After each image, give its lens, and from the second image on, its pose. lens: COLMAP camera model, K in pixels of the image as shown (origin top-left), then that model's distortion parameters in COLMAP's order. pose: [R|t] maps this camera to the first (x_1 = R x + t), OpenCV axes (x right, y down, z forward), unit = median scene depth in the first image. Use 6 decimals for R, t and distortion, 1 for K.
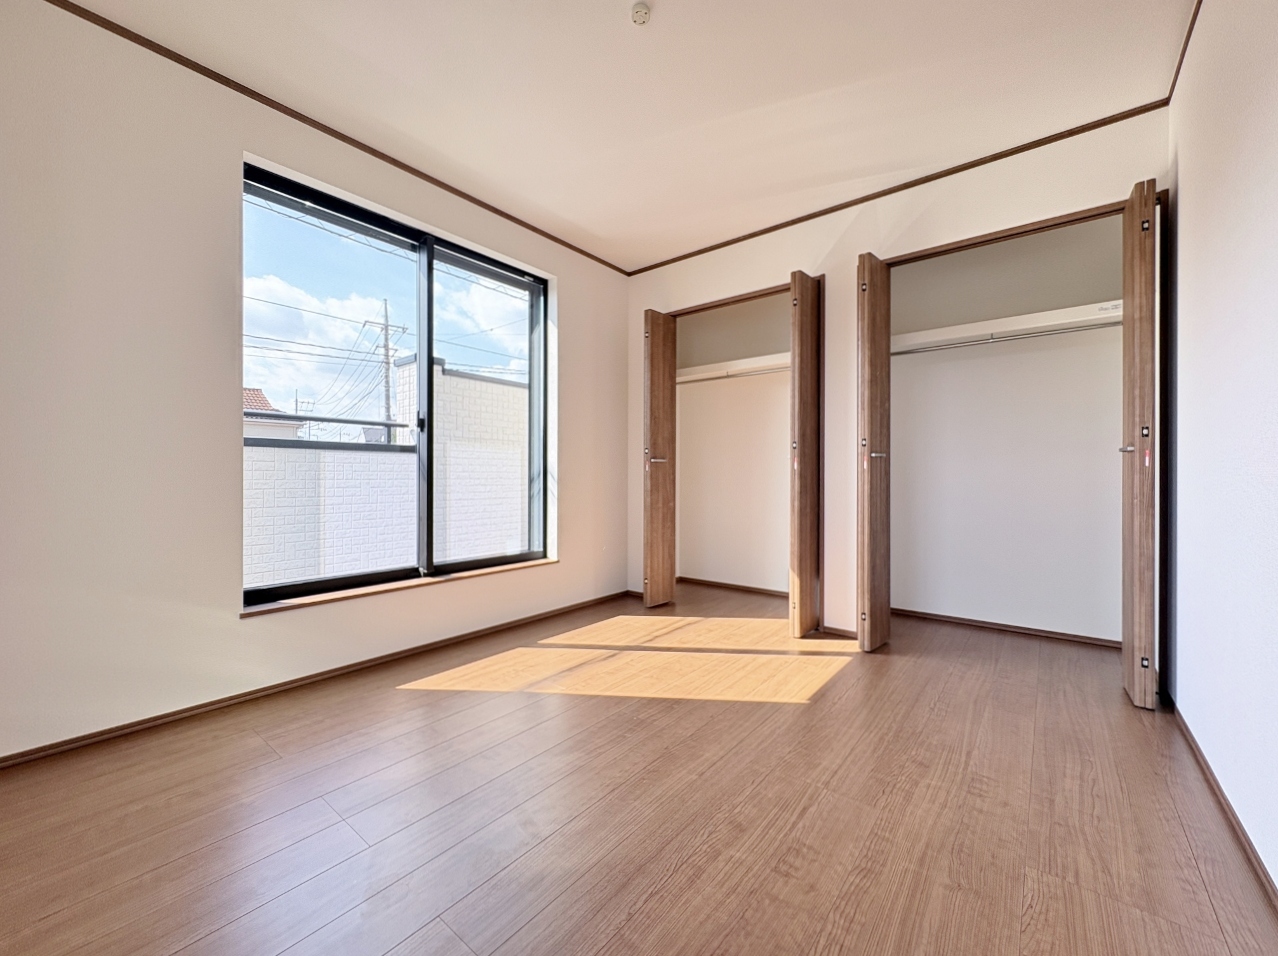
lens RADIAL K [[515.8, 0, 639.0], [0, 515.8, 478.0], [0, 0, 1]] dist [0.001538, -0.000010]
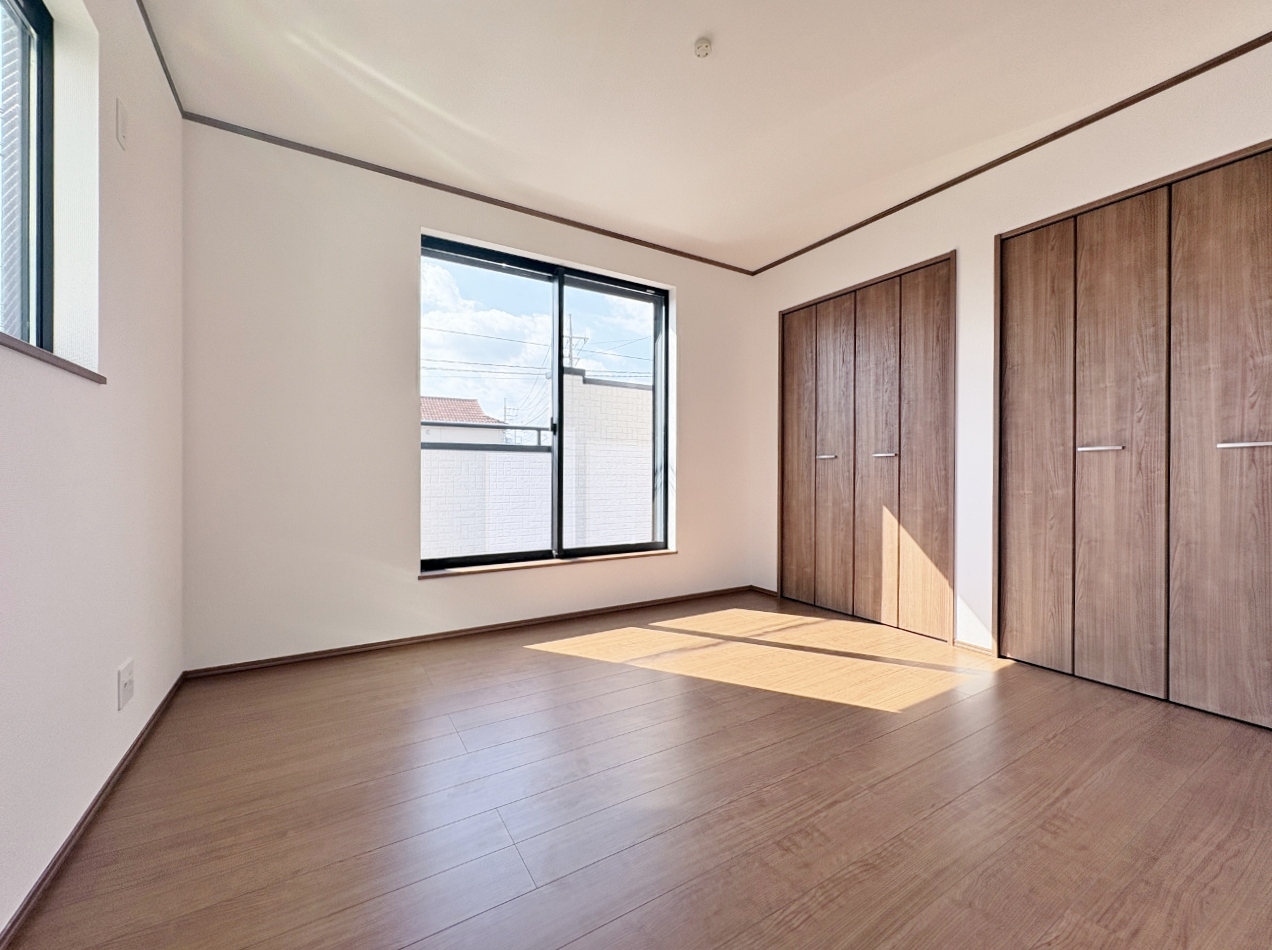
lens RADIAL K [[514.9, 0, 636.0], [0, 514.9, 475.0], [0, 0, 1]] dist [0.000965, 0.000401]
pose [[0.941910, 0.004763, -0.335832, 0.147933], [-0.004585, 0.999989, 0.001322, 0.000051], [0.335835, 0.000295, 0.941921, -0.042657]]
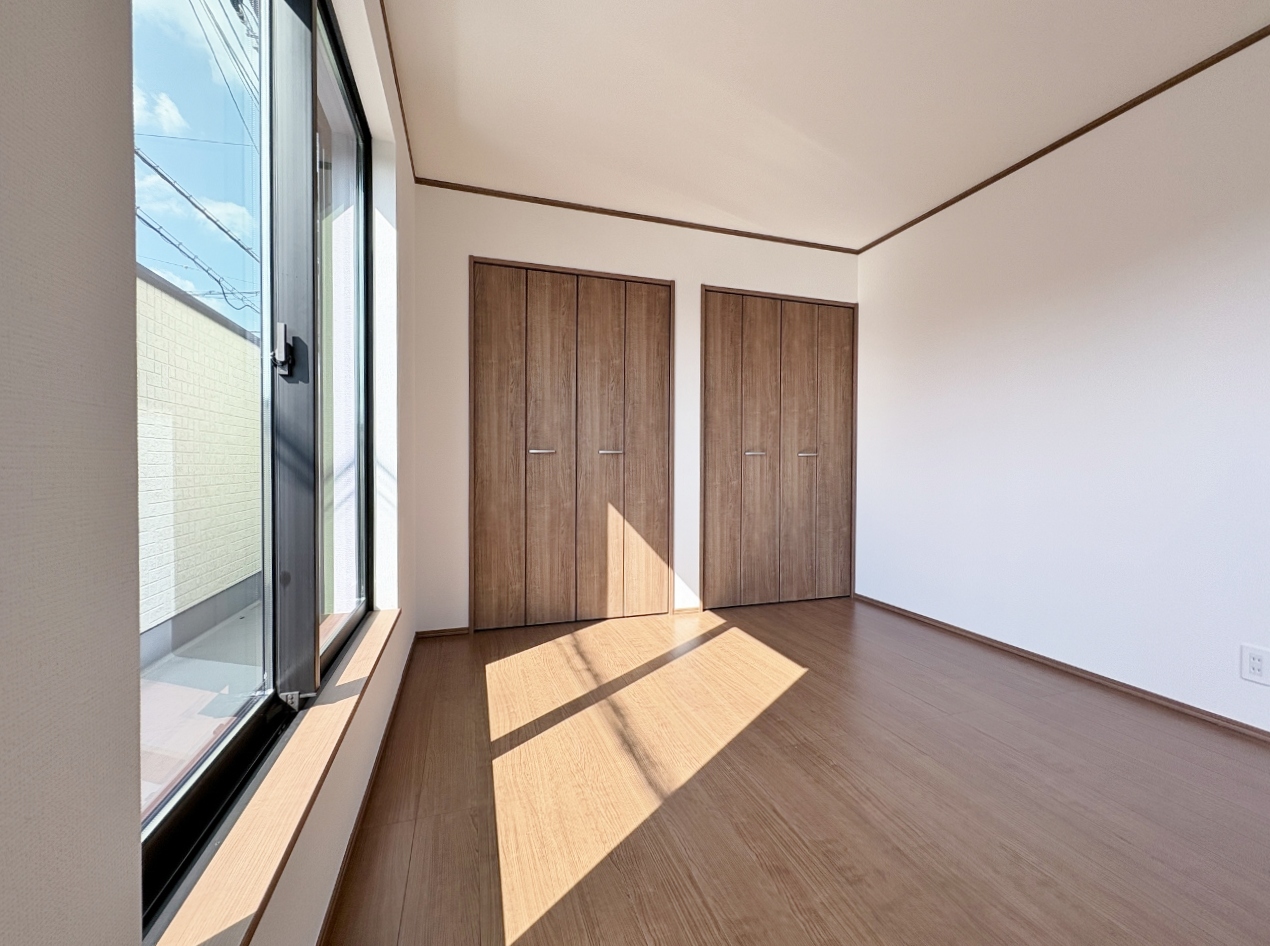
lens RADIAL K [[508.9, 0, 635.0], [0, 508.9, 473.0], [0, 0, 1]] dist [0.000217, 0.000285]
pose [[0.544720, -0.011035, 0.838545, -0.621629], [-0.000121, 0.999912, 0.013237, -0.012885], [-0.838618, -0.007312, 0.544671, 0.530084]]
